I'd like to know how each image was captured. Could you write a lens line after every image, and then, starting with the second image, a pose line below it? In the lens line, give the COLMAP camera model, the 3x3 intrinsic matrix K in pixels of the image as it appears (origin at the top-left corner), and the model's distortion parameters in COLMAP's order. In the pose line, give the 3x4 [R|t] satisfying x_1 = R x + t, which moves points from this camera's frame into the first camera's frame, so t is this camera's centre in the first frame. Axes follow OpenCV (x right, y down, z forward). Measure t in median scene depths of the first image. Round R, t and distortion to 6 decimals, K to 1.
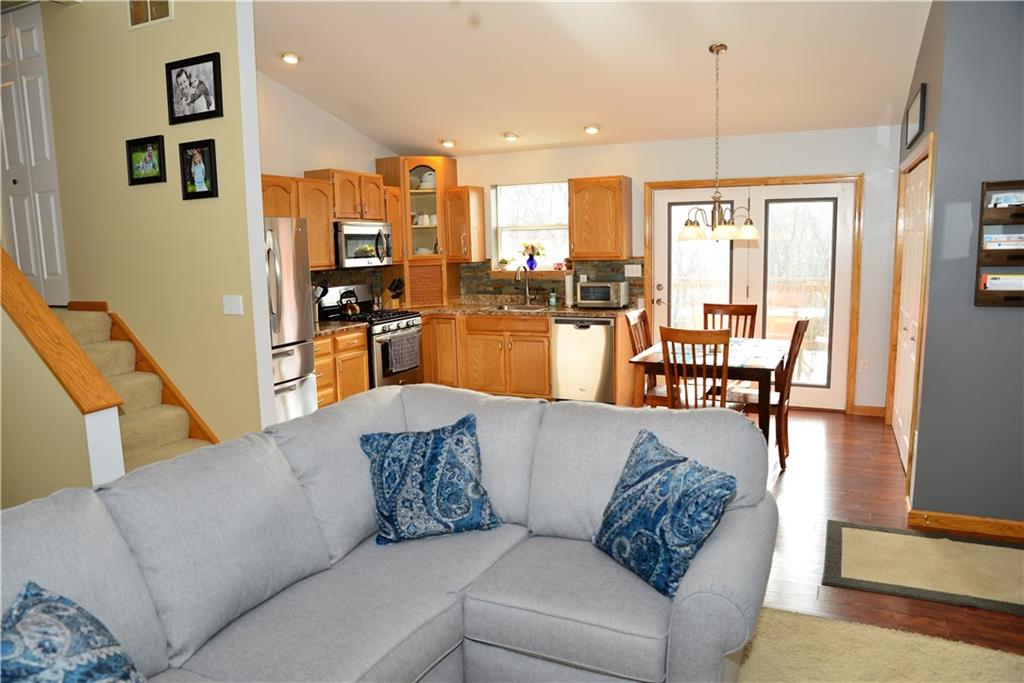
lens RADIAL K [[692.3, 0, 509.8], [0, 692.3, 345.8], [0, 0, 1]] dist [-0.139280, 0.099438]
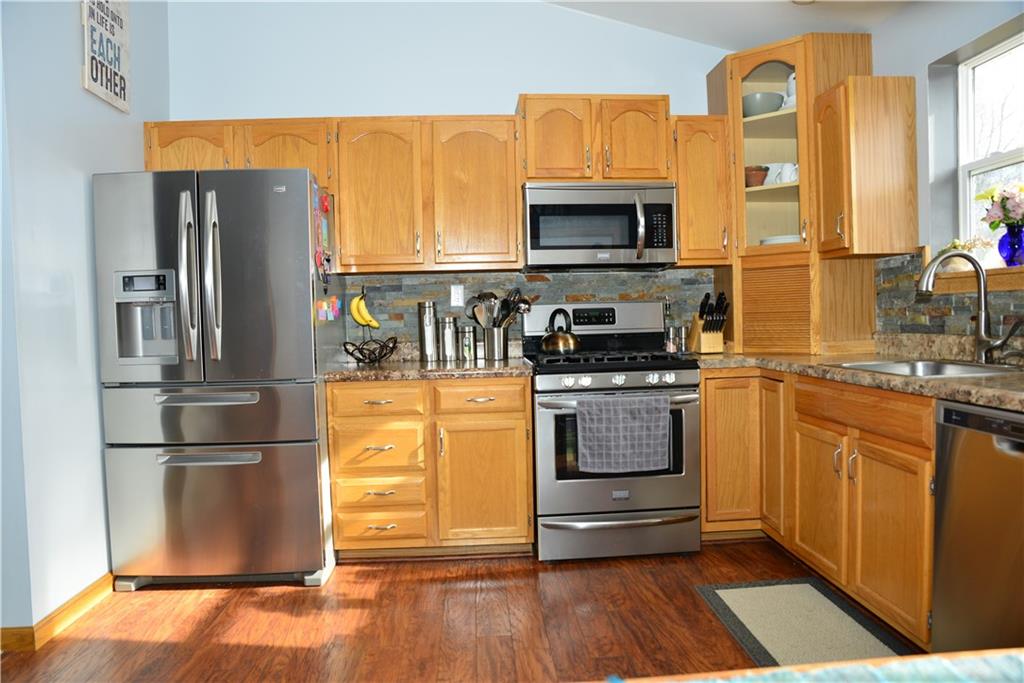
lens RADIAL K [[692.3, 0, 509.8], [0, 692.3, 345.8], [0, 0, 1]] dist [-0.139280, 0.099438]
pose [[0.482155, 0.050732, -0.874616, 0.216620], [-0.113129, 0.993569, -0.004734, -0.040799], [0.868751, 0.101227, 0.484793, 0.650770]]
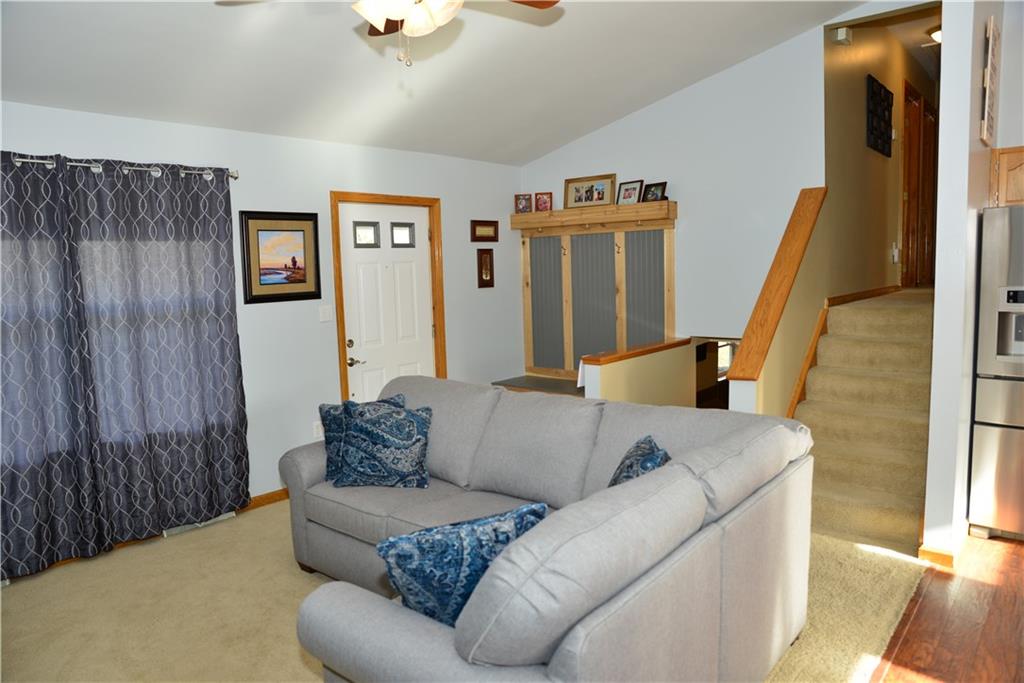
lens RADIAL K [[692.3, 0, 509.8], [0, 692.3, 345.8], [0, 0, 1]] dist [-0.139280, 0.099438]
pose [[-0.252417, 0.141979, -0.957146, 0.324636], [-0.105631, 0.979222, 0.173111, -0.064569], [0.961836, 0.144800, -0.232174, 0.392882]]
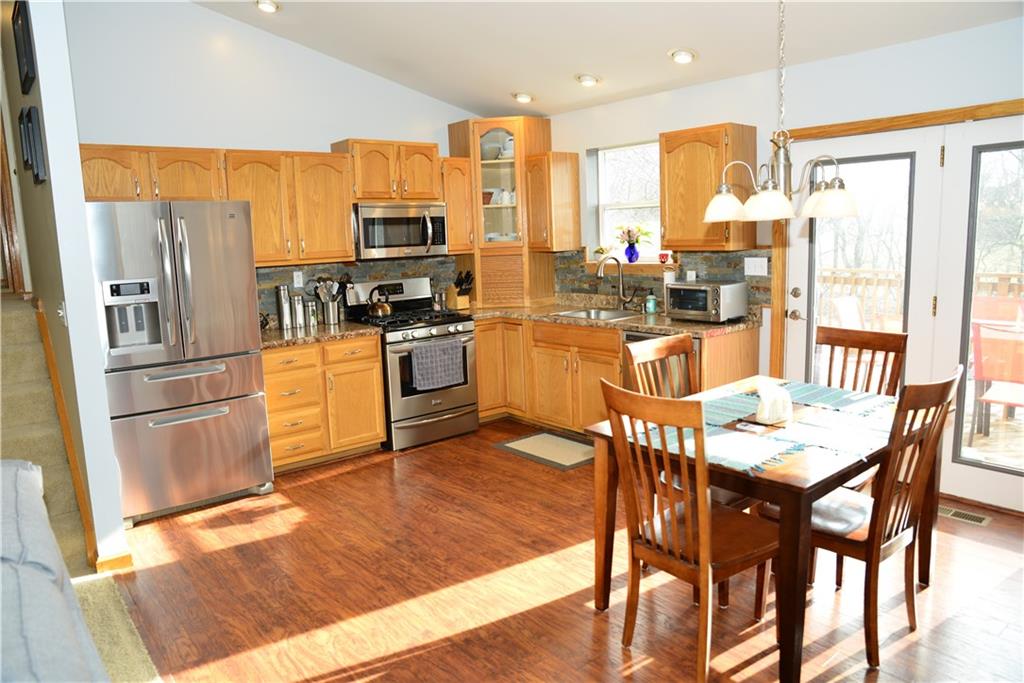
lens RADIAL K [[692.3, 0, 509.8], [0, 692.3, 345.8], [0, 0, 1]] dist [-0.139280, 0.099438]
pose [[0.904718, 0.060170, -0.421741, 0.241649], [-0.048026, 0.998070, 0.039370, -0.046375], [0.423296, -0.015364, 0.905861, 0.296405]]
